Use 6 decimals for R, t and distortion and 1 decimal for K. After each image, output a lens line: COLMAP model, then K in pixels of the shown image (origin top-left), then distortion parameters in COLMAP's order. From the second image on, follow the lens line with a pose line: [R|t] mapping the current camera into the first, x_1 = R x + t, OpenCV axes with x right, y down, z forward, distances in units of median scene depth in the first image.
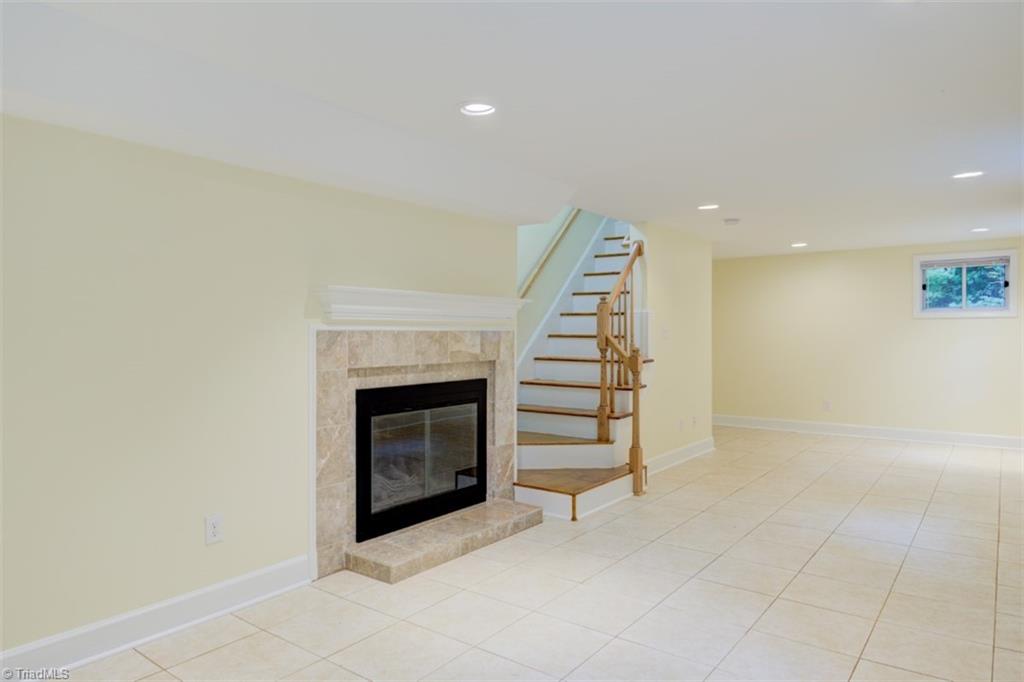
lens RADIAL K [[636.0, 0, 537.5], [0, 636.0, 334.7], [0, 0, 1]] dist [0.004225, -0.005221]
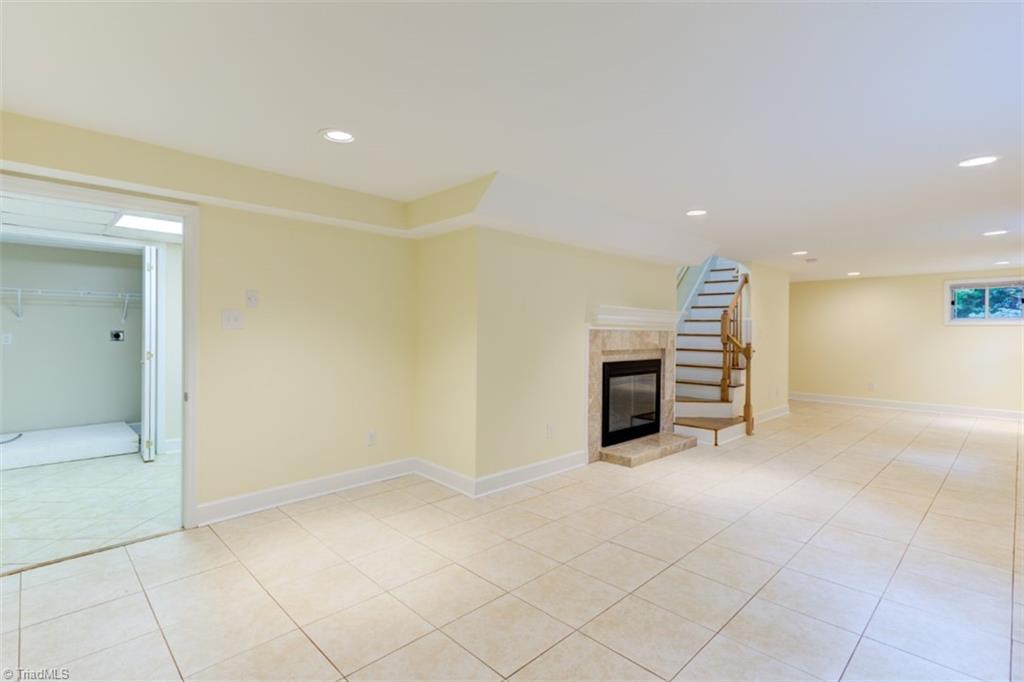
lens RADIAL K [[496.1, 0, 518.2], [0, 496.1, 335.1], [0, 0, 1]] dist [0.012669, 0.007195]
pose [[0.988851, 0.011813, -0.148438, -0.260009], [-0.011772, 0.999930, 0.001156, 0.008628], [0.148441, 0.000604, 0.988921, -0.351793]]
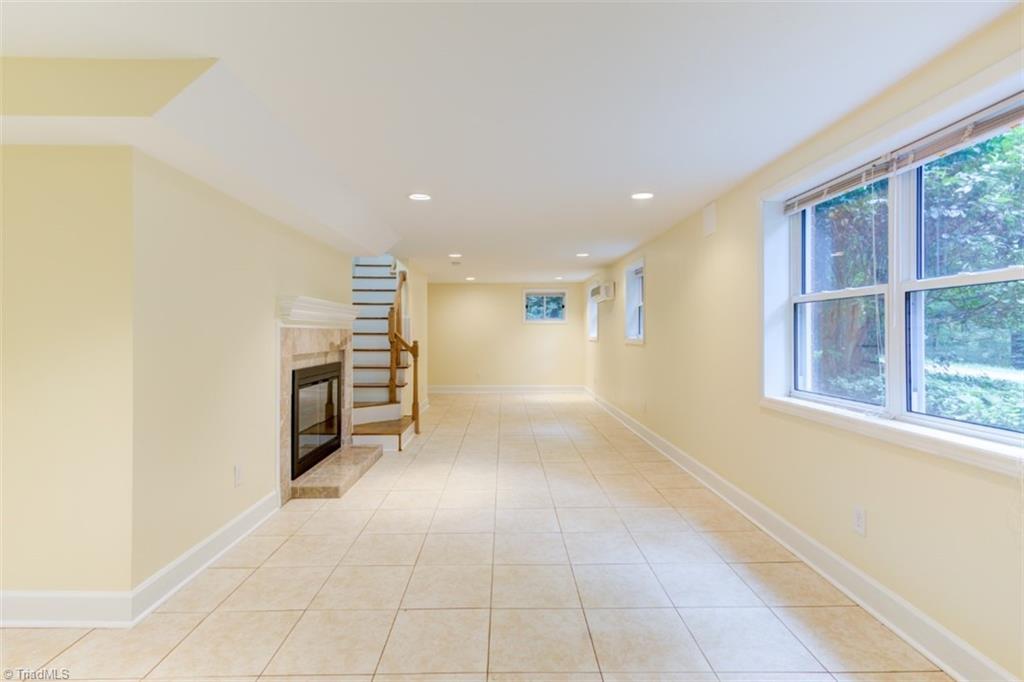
lens RADIAL K [[496.1, 0, 498.3], [0, 496.1, 333.7], [0, 0, 1]] dist [0.012669, 0.007195]
pose [[0.798652, -0.000519, 0.601793, -0.476986], [0.002830, 0.999992, -0.002894, 0.008841], [-0.601786, 0.004014, 0.798647, -0.115963]]
